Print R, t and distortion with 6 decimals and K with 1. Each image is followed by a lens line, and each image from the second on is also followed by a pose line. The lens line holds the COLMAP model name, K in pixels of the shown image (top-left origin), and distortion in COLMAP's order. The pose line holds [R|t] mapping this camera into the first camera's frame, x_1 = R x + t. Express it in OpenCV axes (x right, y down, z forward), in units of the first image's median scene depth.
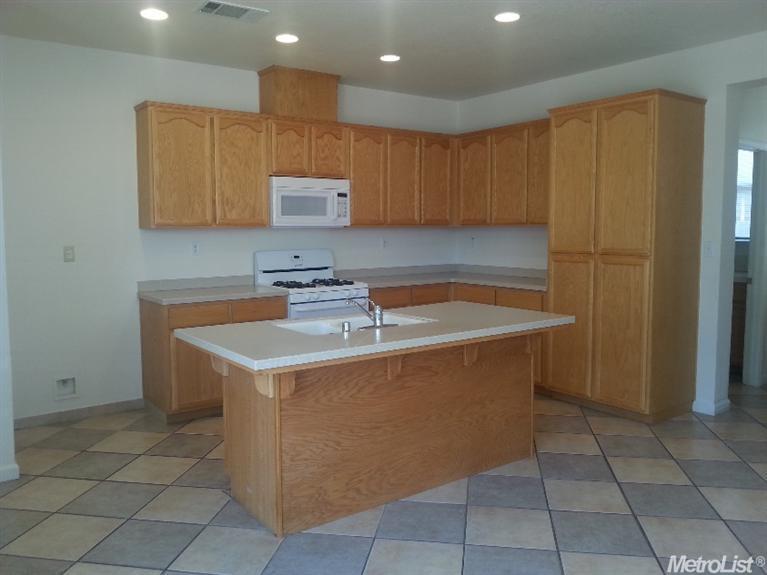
lens RADIAL K [[633.1, 0, 389.1], [0, 633.1, 288.1], [0, 0, 1]] dist [-0.005193, -0.009093]
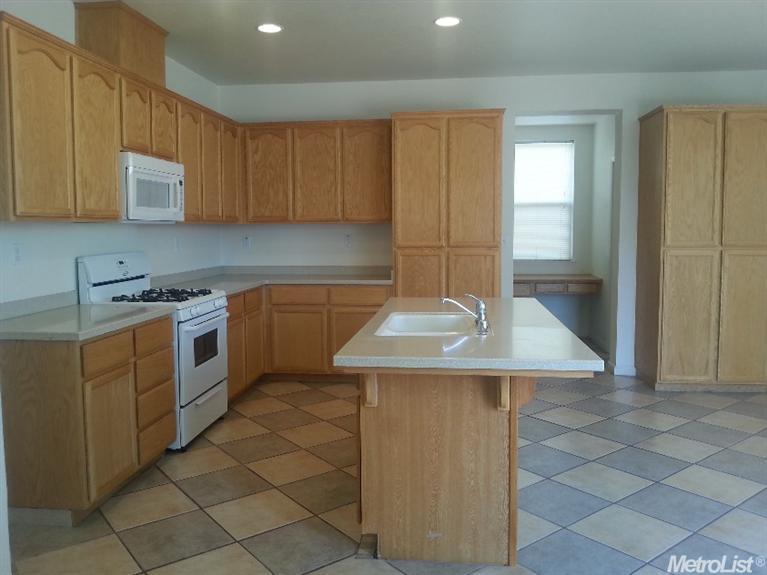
lens RADIAL K [[633.1, 0, 389.1], [0, 633.1, 283.1], [0, 0, 1]] dist [-0.005193, -0.009093]
pose [[0.675837, -0.062603, 0.734388, -0.520146], [0.073482, 0.997145, 0.017379, -0.016067], [-0.733379, 0.042219, 0.678507, 0.286176]]
